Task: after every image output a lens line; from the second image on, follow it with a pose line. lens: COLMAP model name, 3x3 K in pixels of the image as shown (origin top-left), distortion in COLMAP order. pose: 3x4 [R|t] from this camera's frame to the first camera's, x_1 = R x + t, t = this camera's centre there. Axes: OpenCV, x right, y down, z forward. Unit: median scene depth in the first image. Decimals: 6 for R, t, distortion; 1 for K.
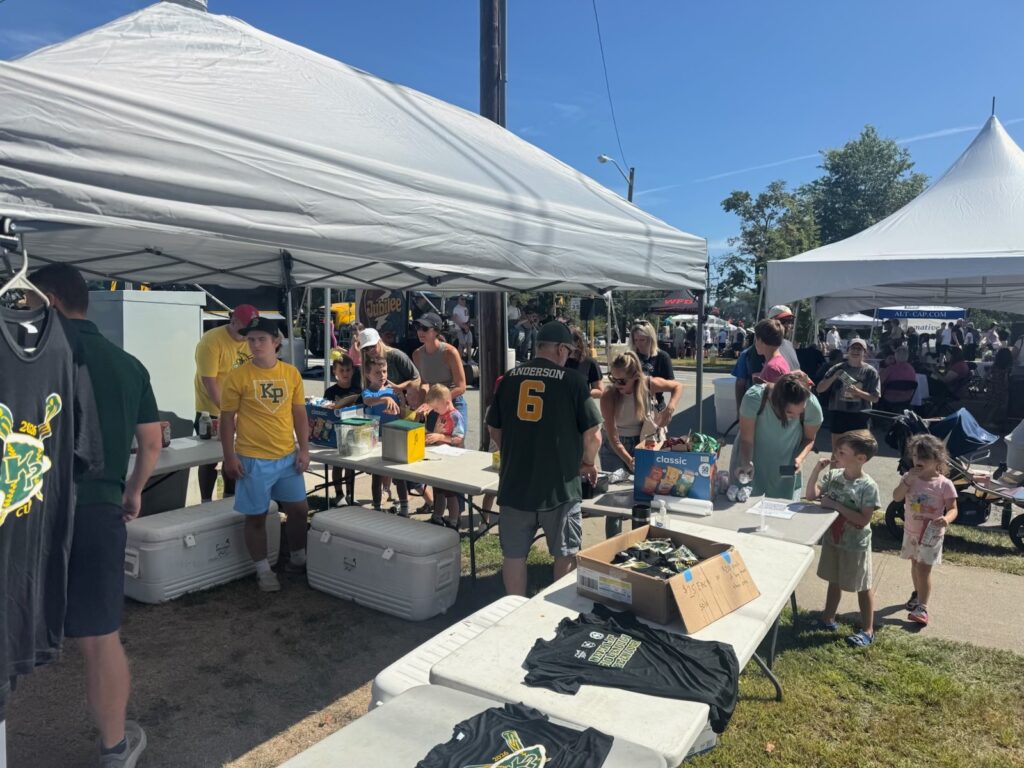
lens RADIAL K [[709.9, 0, 512.0], [0, 709.9, 384.0], [0, 0, 1]] dist [0.007570, 0.002573]
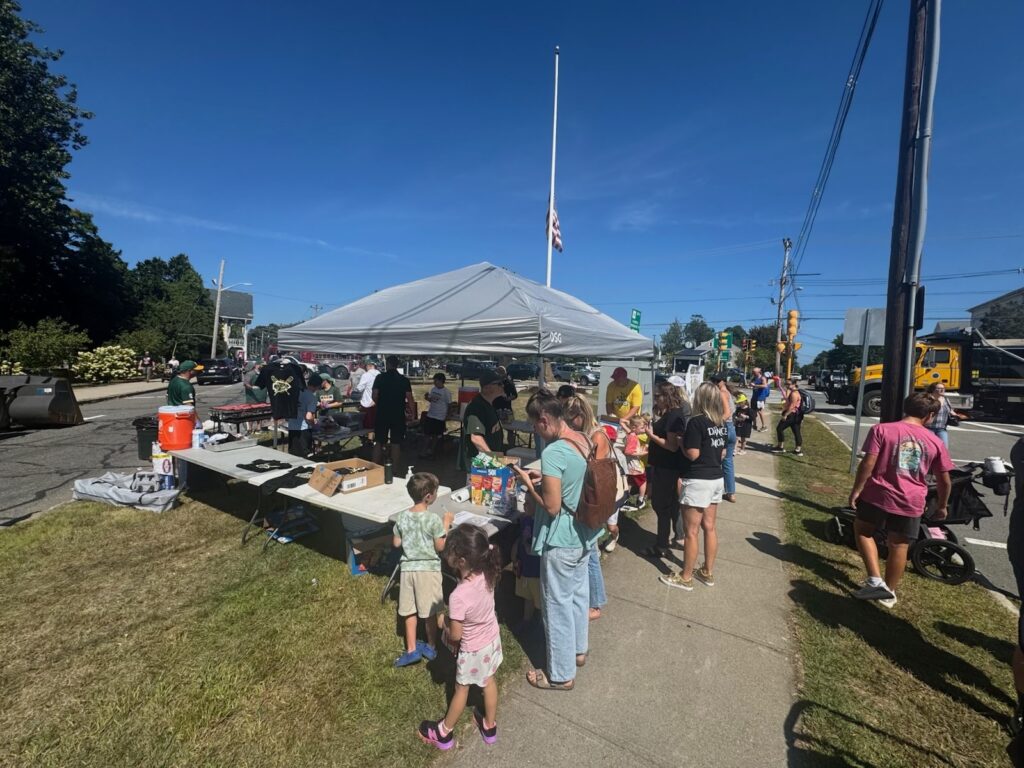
lens RADIAL K [[404.9, 0, 509.7], [0, 404.9, 382.5], [0, 0, 1]] dist [-0.001331, 0.000172]
pose [[0.043364, 0.038335, -0.998324, 0.341568], [-0.122334, 0.991948, 0.032776, -0.034771], [0.991541, 0.120707, 0.047704, 0.310197]]
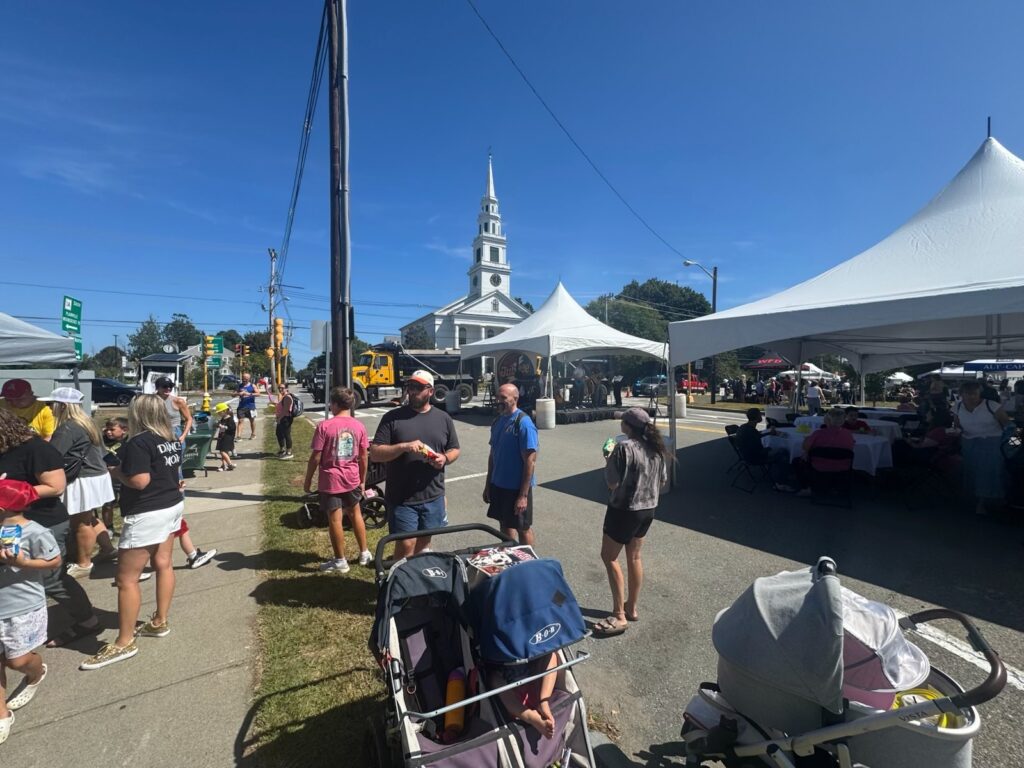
lens RADIAL K [[404.9, 0, 509.7], [0, 404.9, 382.5], [0, 0, 1]] dist [-0.001331, 0.000172]
pose [[0.906821, -0.008814, -0.421424, 0.355323], [-0.022980, 0.997261, -0.070305, -0.037129], [0.420889, 0.073439, 0.904134, 0.343132]]
